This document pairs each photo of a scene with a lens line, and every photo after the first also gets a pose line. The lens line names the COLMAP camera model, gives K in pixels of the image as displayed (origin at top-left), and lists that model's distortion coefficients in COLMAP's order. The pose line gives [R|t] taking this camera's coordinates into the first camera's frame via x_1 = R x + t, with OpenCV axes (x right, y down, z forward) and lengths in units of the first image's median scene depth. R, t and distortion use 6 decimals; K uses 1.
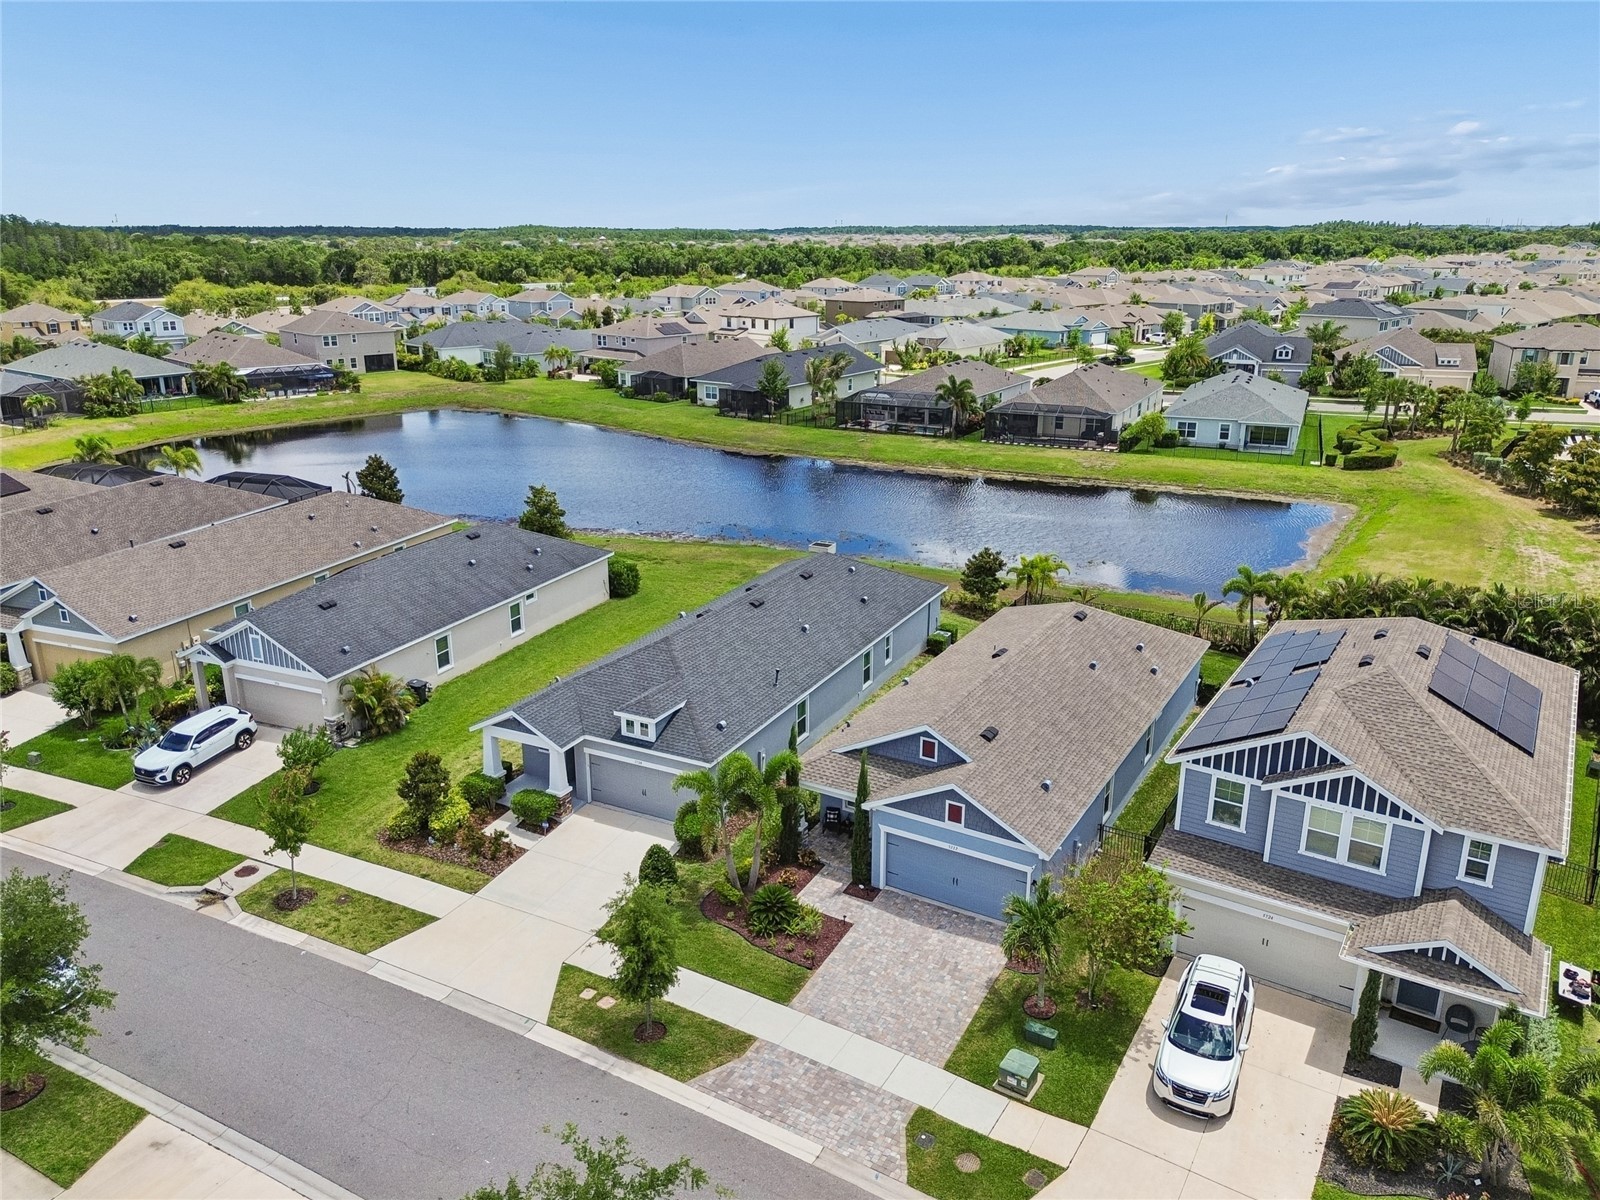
lens RADIAL K [[1144.1, 0, 789.0], [0, 1144.1, 595.5], [0, 0, 1]] dist [0.054530, -0.051434]
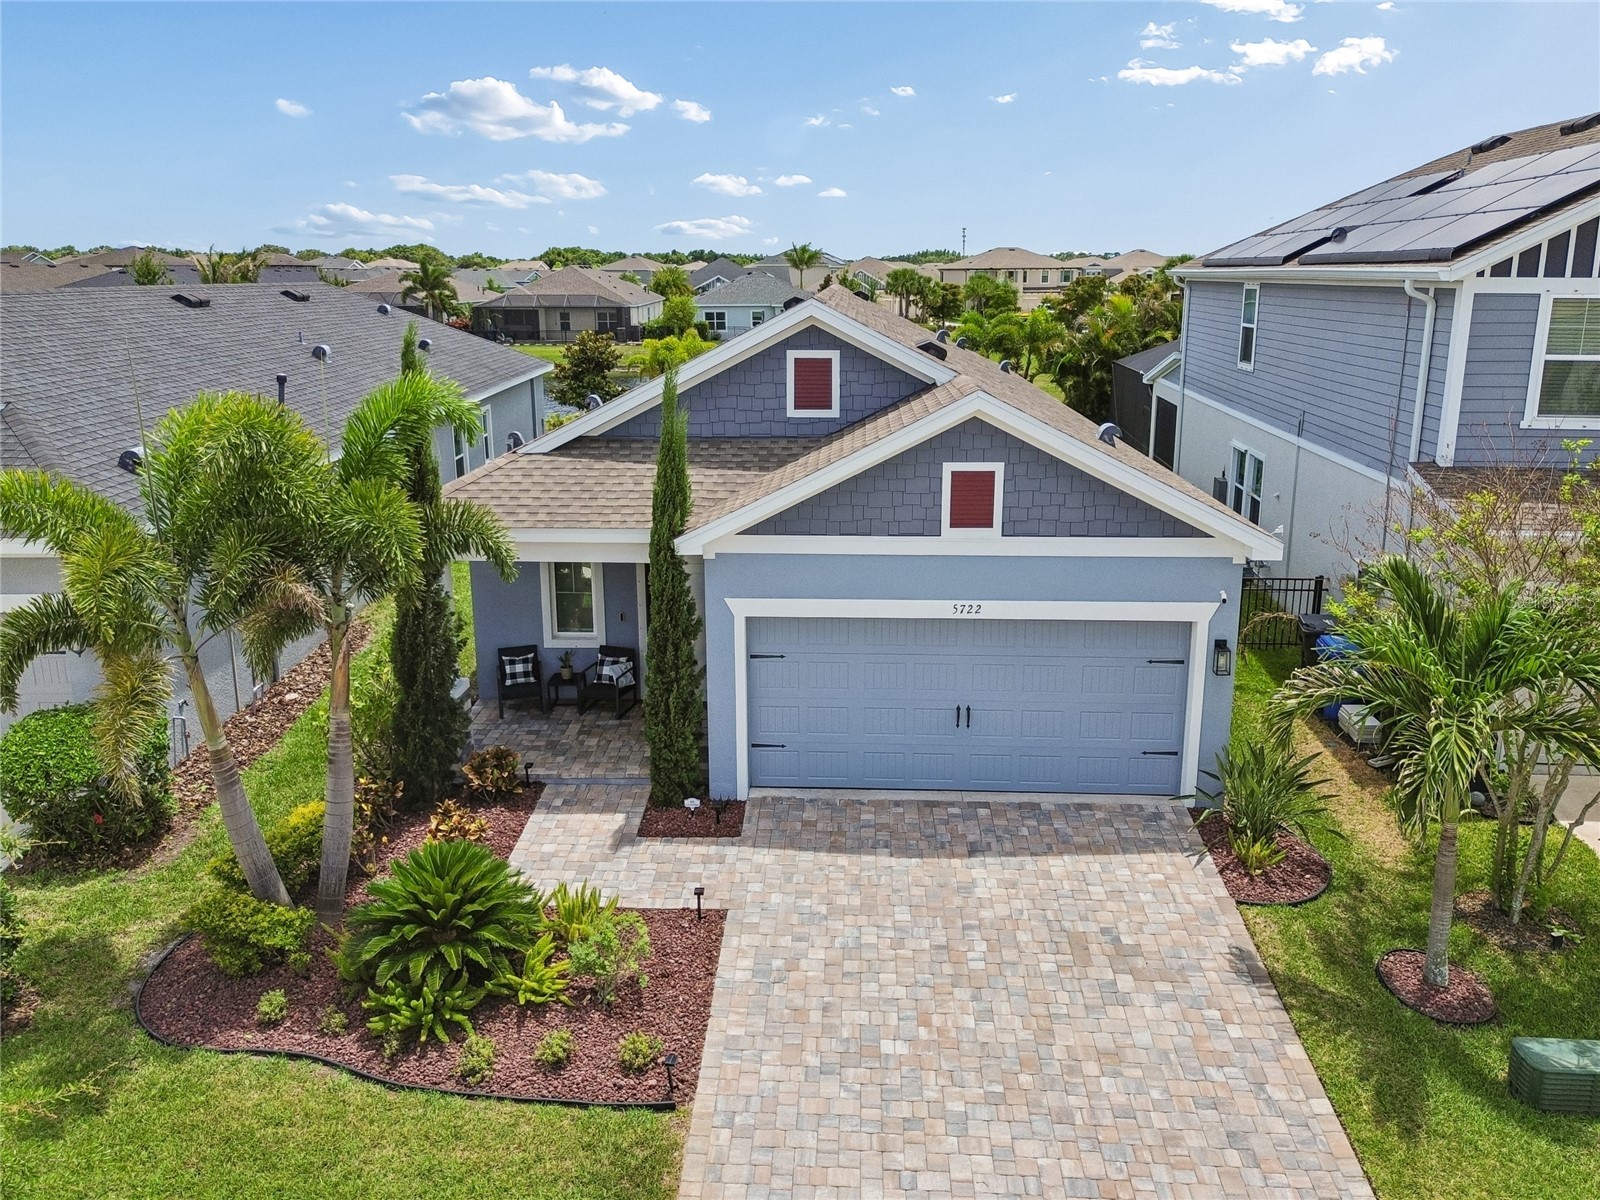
lens RADIAL K [[1173.8, 0, 798.2], [0, 1173.8, 533.2], [0, 0, 1]] dist [0.042489, -0.032419]
pose [[0.880649, -0.103466, 0.462333, -0.057192], [0.142760, 0.988457, -0.050721, 0.195858], [-0.451748, 0.110670, 0.885255, 0.670337]]
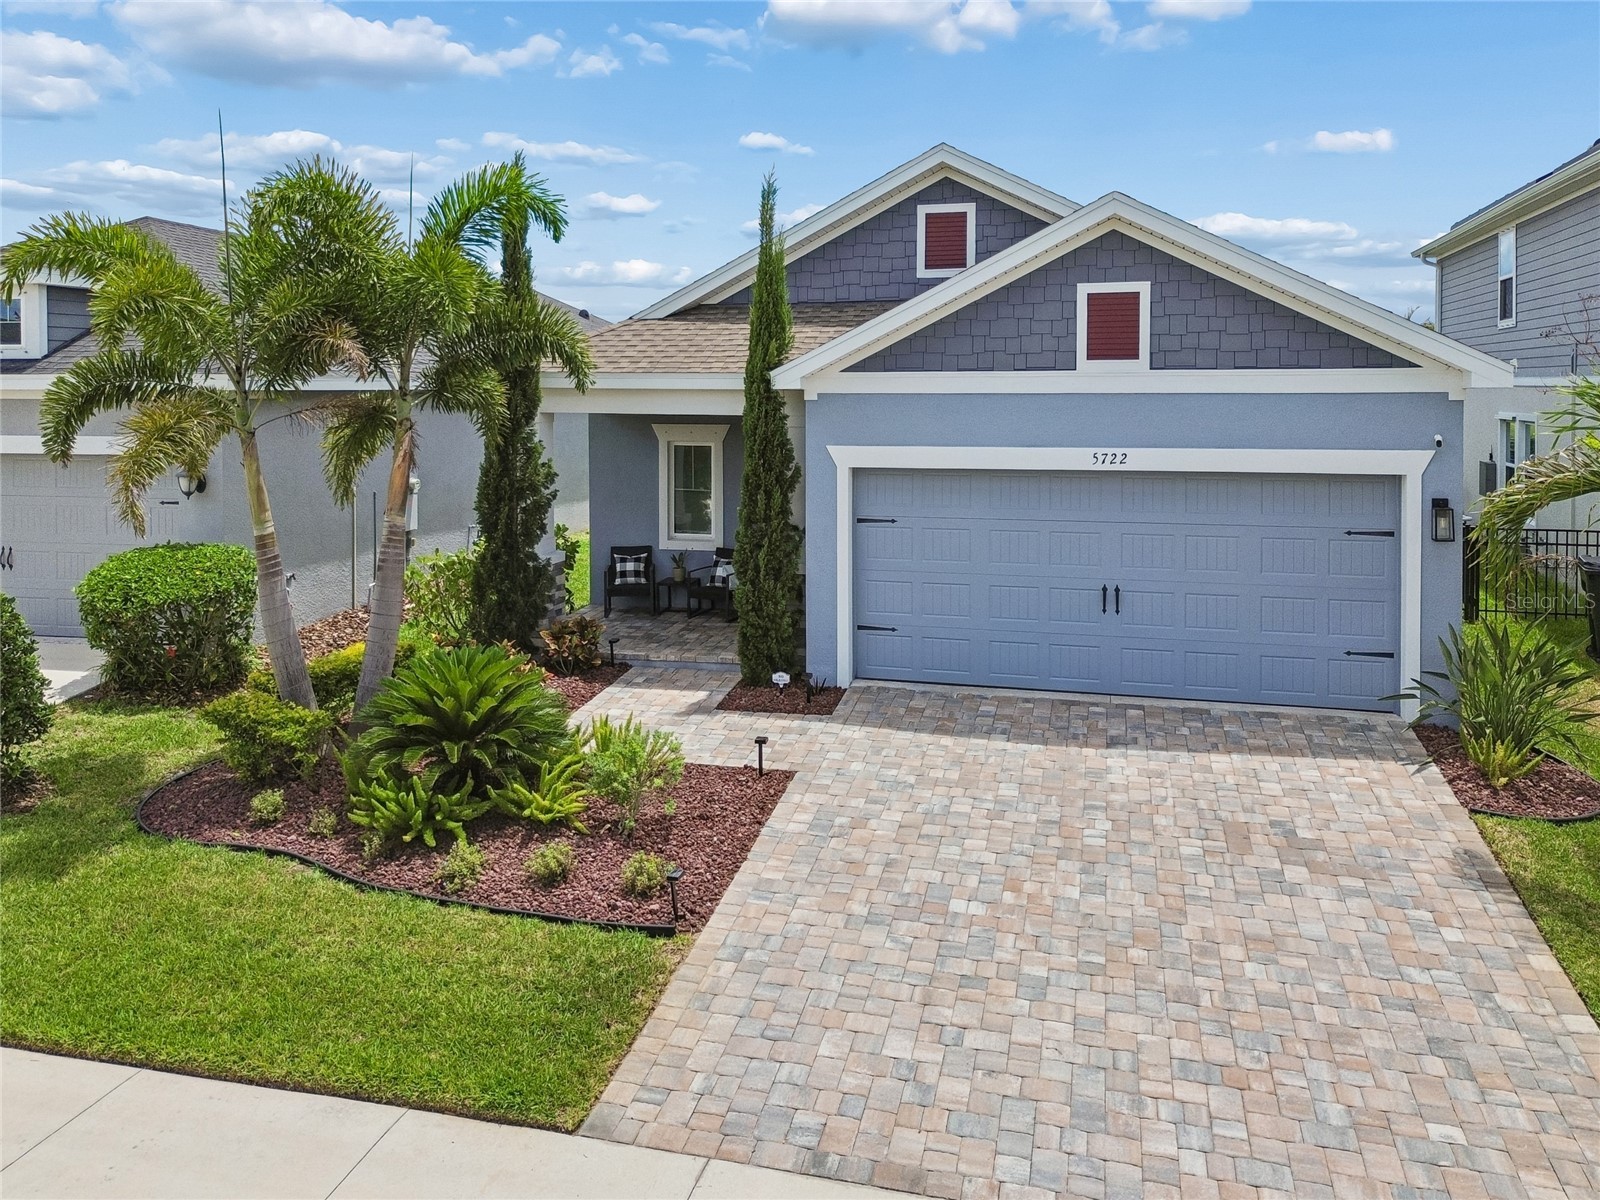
lens RADIAL K [[1200.3, 0, 792.2], [0, 1200.3, 412.6], [0, 0, 1]] dist [0.056522, -0.042301]
pose [[0.959265, -0.005322, 0.282458, -0.017740], [0.084019, 0.959957, -0.267252, 0.266670], [-0.269726, 0.280097, 0.921300, 0.697367]]
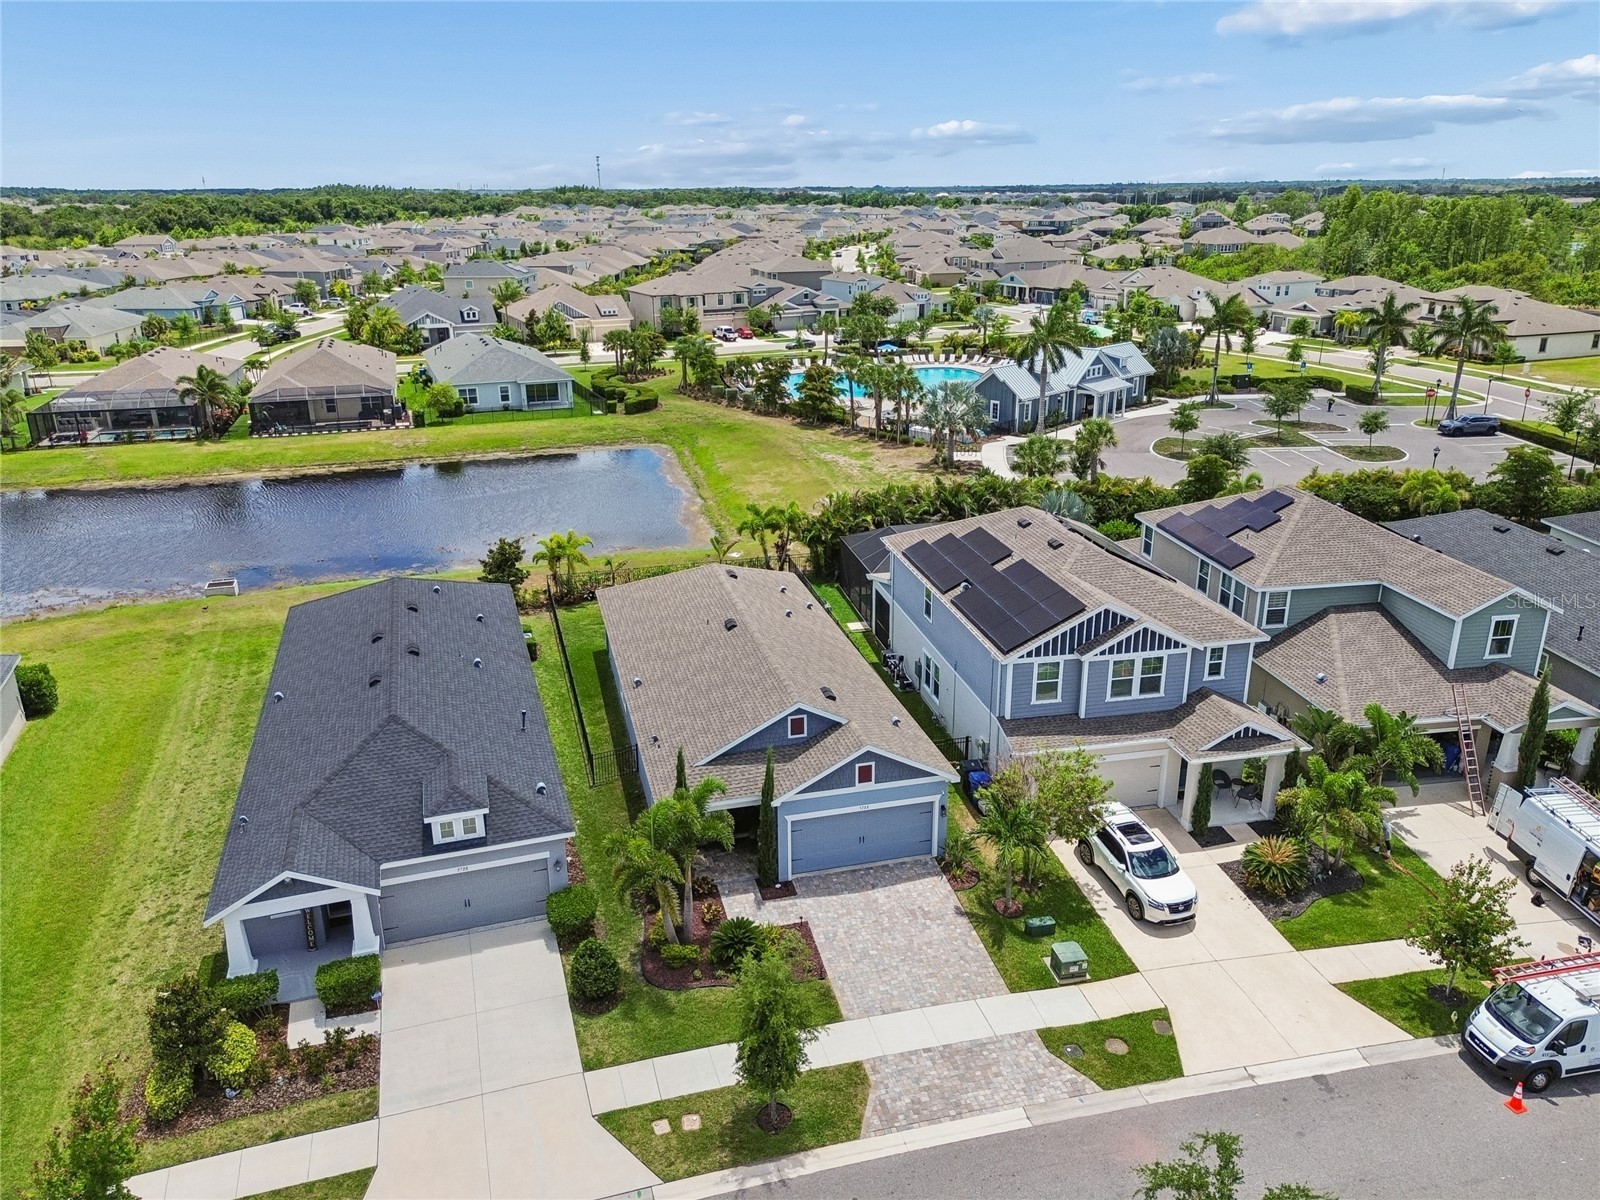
lens RADIAL K [[1154.0, 0, 790.1], [0, 1154.0, 599.1], [0, 0, 1]] dist [0.057124, -0.056547]
pose [[0.707023, -0.240445, 0.665060, -0.507174], [0.221446, 0.968404, 0.114697, -0.085241], [-0.671625, 0.066181, 0.737930, 0.262242]]
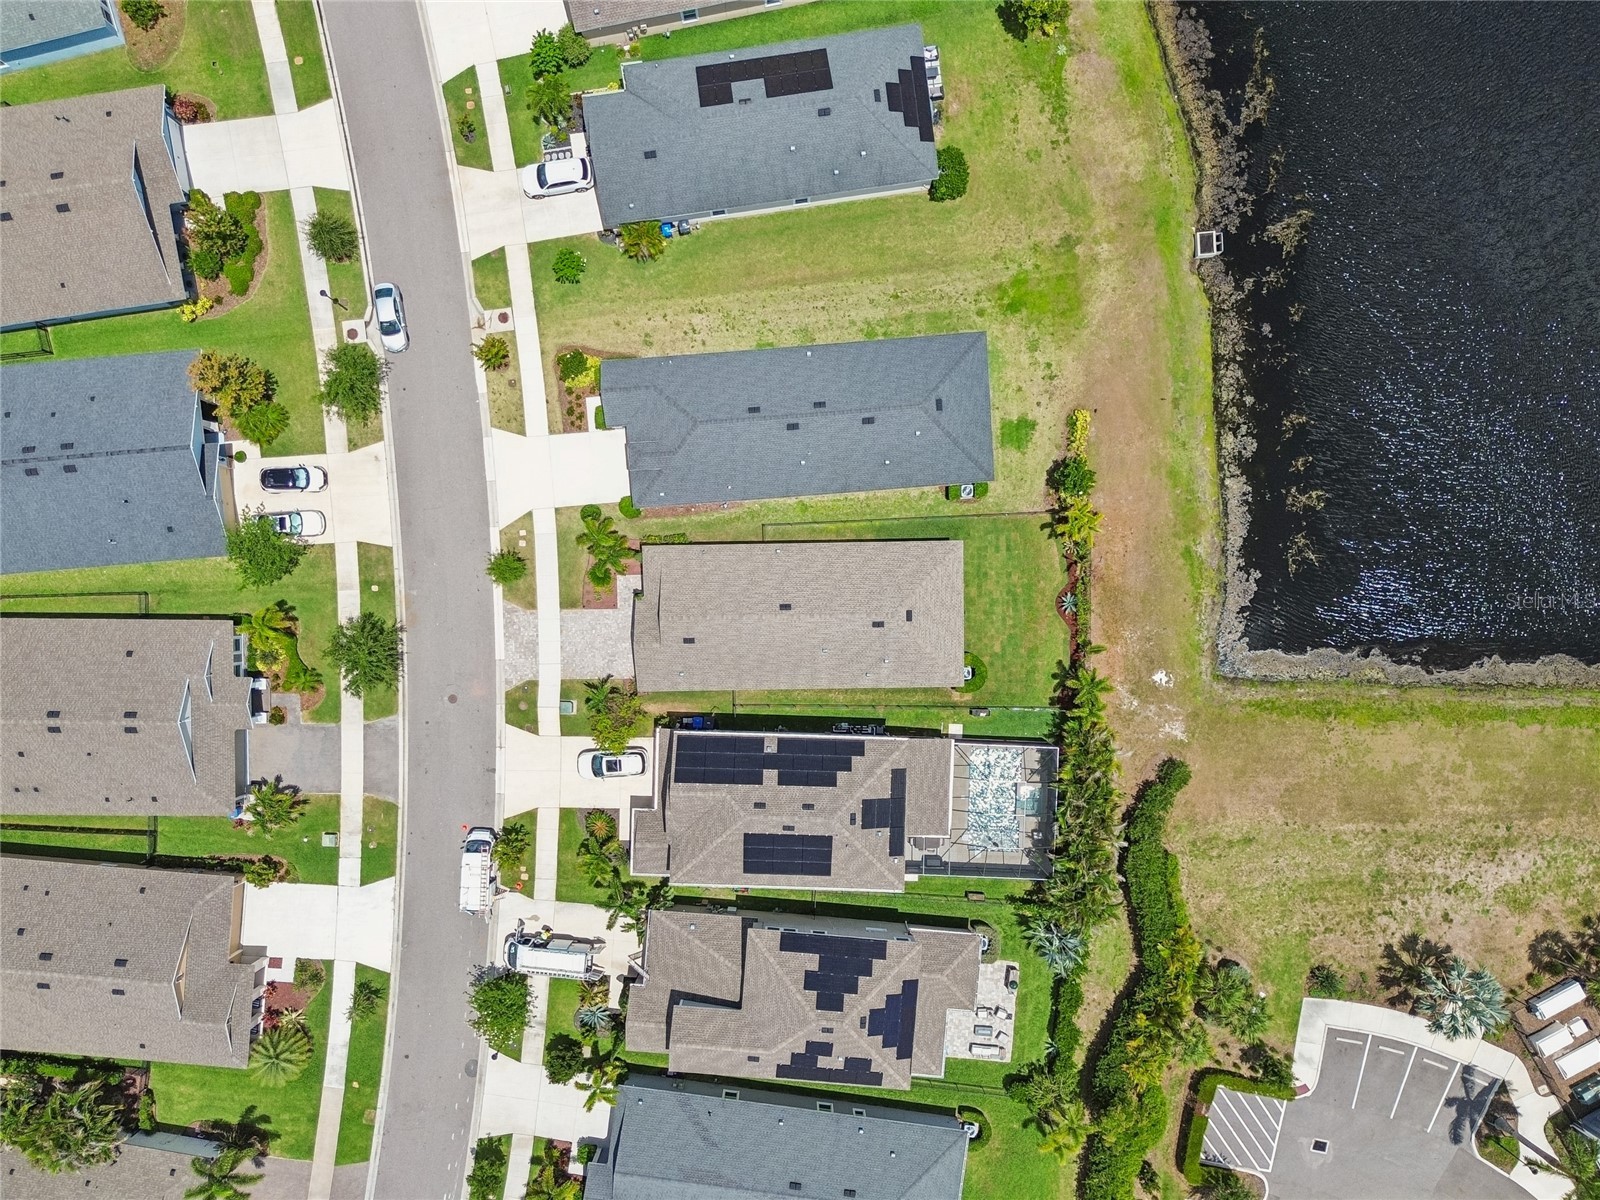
lens RADIAL K [[1140.9, 0, 800.5], [0, 1140.9, 659.9], [0, 0, 1]] dist [0.067160, -0.052817]
pose [[0.529794, 0.847455, 0.033737, 0.238215], [-0.252825, 0.119835, 0.960062, -1.790973], [0.809567, -0.517164, 0.277746, 0.595310]]
